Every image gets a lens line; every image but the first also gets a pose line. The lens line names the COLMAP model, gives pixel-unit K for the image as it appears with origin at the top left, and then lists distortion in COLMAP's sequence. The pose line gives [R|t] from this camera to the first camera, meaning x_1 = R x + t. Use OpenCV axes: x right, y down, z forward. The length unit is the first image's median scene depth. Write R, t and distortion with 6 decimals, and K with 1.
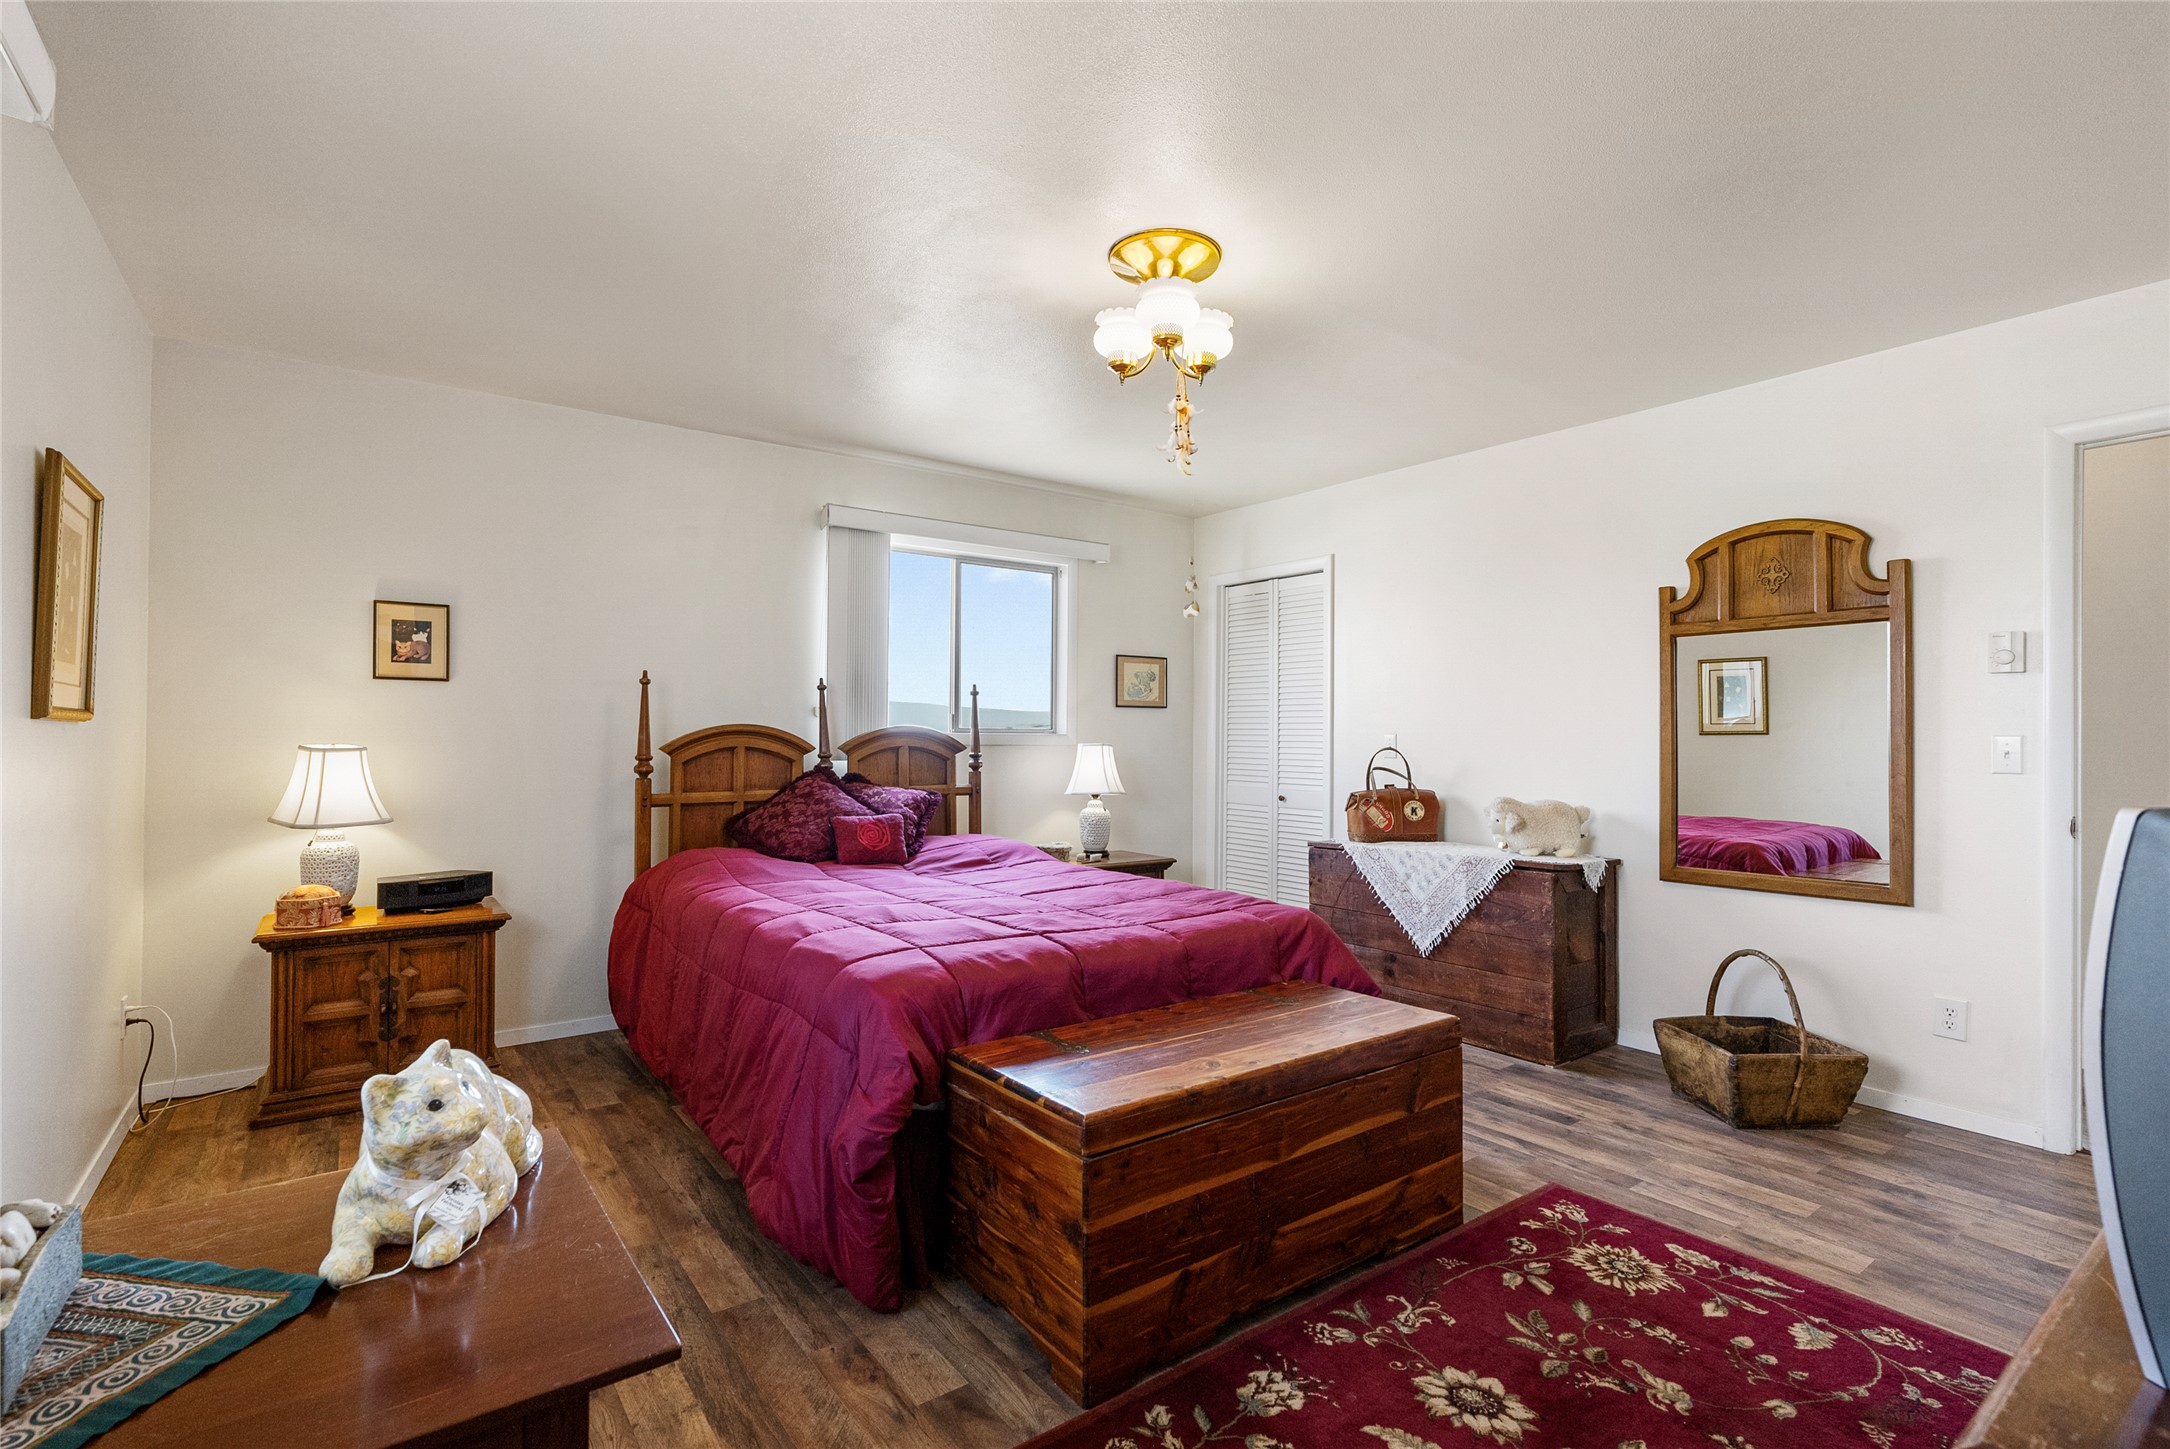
lens RADIAL K [[998.7, 0, 1081.7], [0, 998.7, 733.8], [0, 0, 1]] dist [-0.009416, 0.000366]
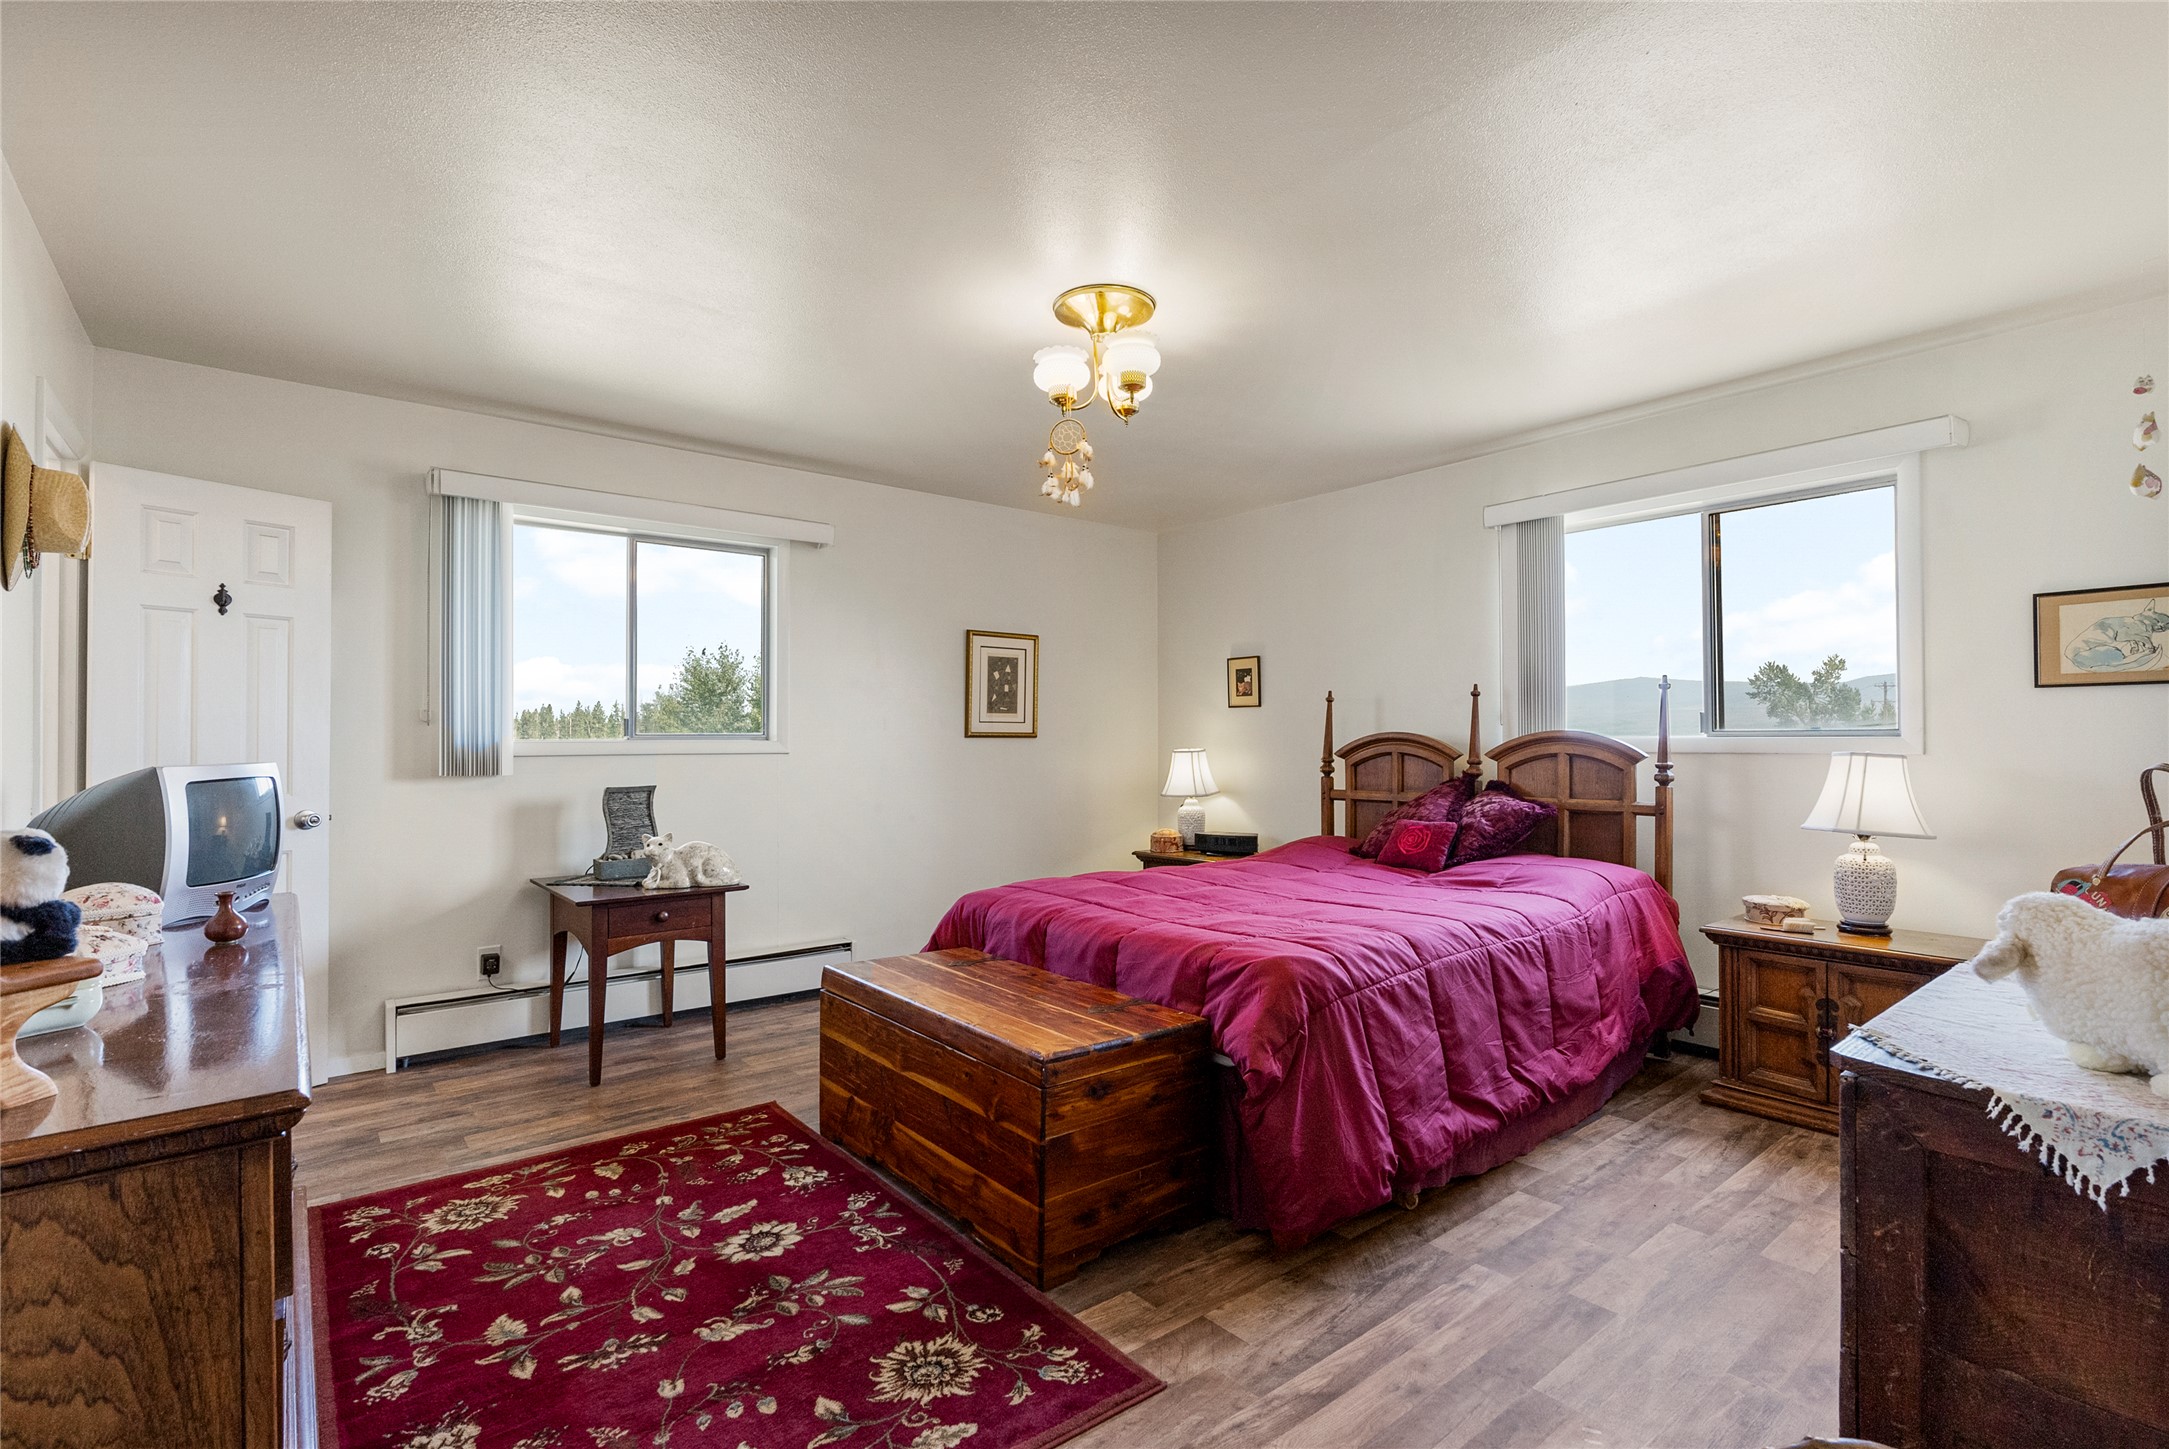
lens RADIAL K [[998.2, 0, 1076.8], [0, 998.2, 728.5], [0, 0, 1]] dist [-0.009416, 0.000366]
pose [[0.043881, -0.016614, -0.998899, 0.866036], [0.005945, 0.999848, -0.016368, 0.003088], [0.999019, -0.005220, 0.043974, 0.673437]]
